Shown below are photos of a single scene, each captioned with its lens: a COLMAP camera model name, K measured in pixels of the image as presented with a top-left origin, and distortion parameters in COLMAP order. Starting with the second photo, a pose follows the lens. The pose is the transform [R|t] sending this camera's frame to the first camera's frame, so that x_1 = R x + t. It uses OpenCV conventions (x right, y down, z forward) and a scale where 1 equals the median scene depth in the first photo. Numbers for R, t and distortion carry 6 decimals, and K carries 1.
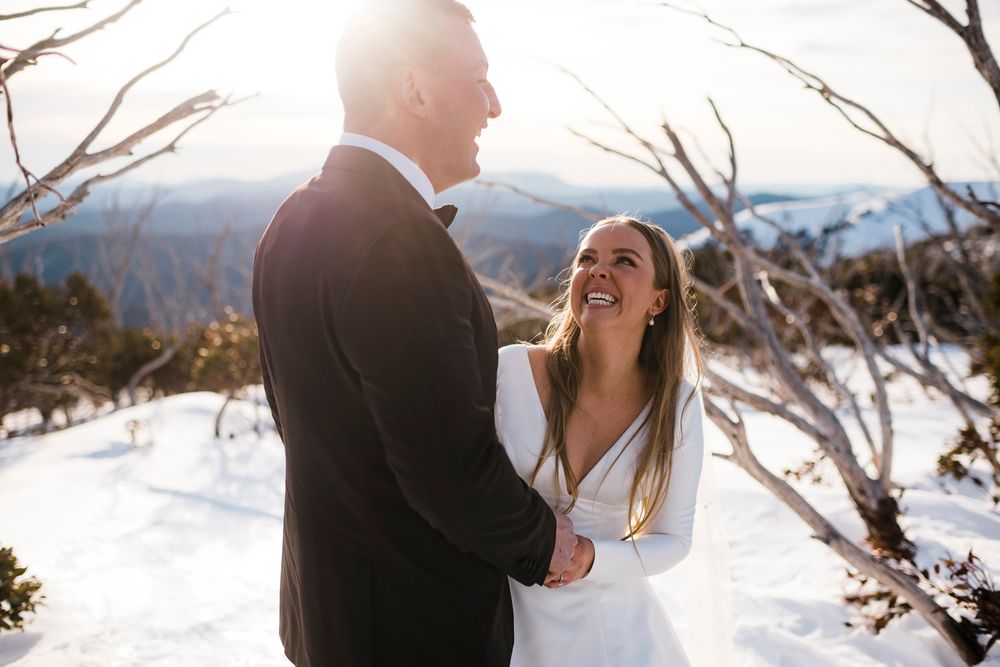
lens RADIAL K [[1020.9, 0, 501.1], [0, 1020.9, 351.7], [0, 0, 1]] dist [-0.344157, 0.540455]
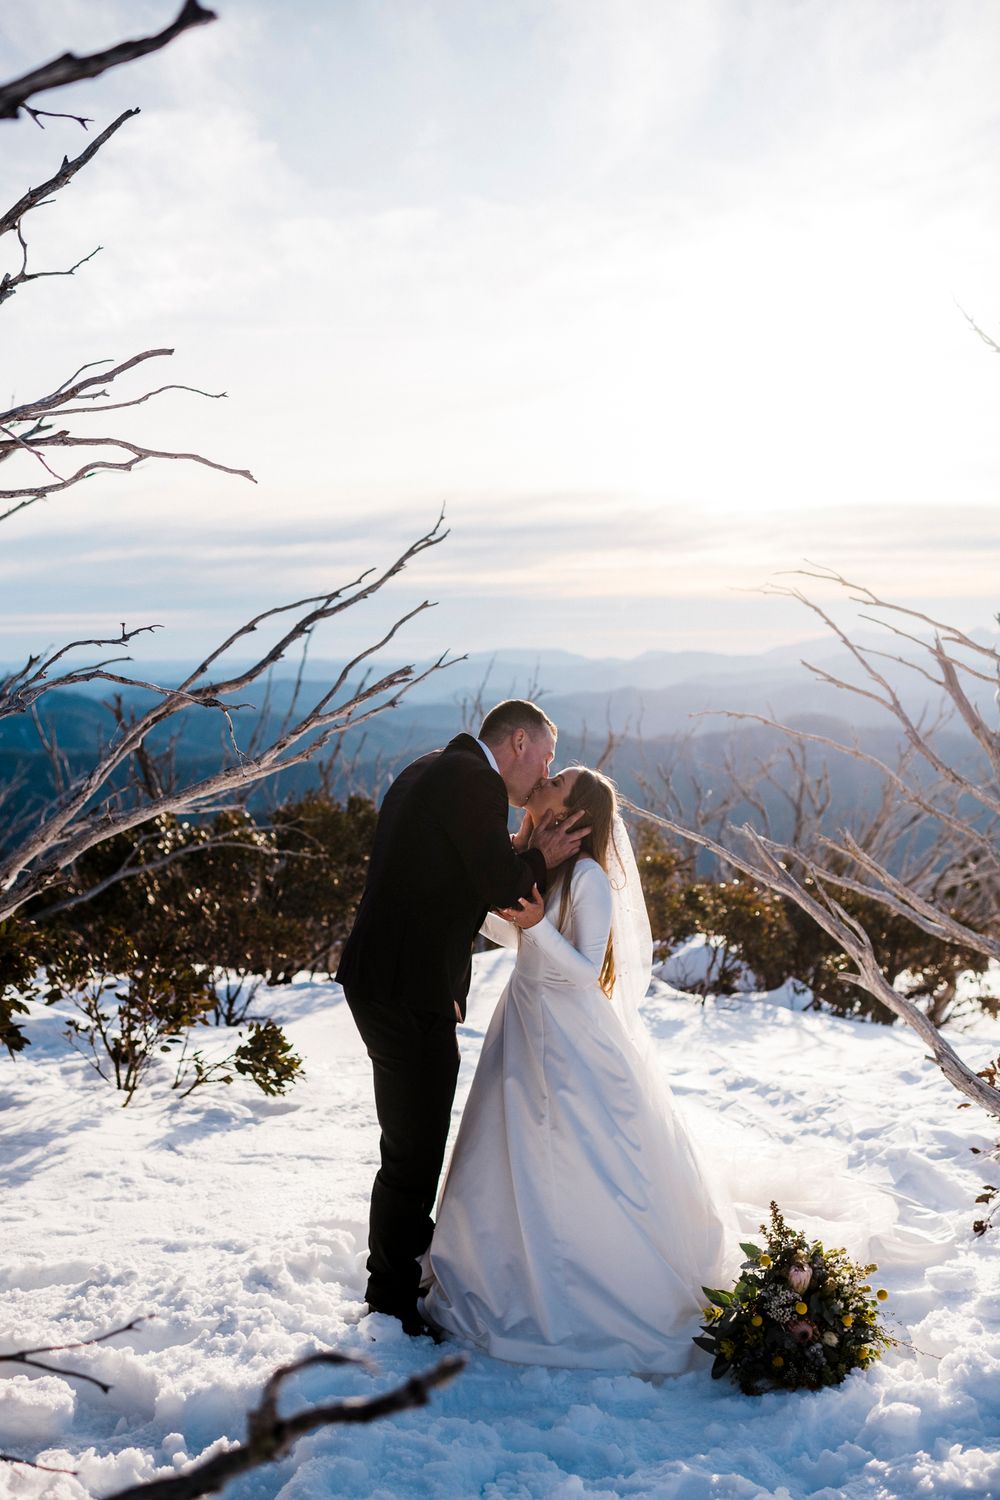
lens RADIAL K [[1632.2, 0, 475.8], [0, 1632.2, 778.7], [0, 0, 1]] dist [-0.085806, 0.044602]
pose [[0.914552, 0.012997, -0.404258, 0.670219], [-0.051340, 0.995129, -0.084152, 0.077084], [0.401196, 0.097716, 0.910765, -0.974834]]
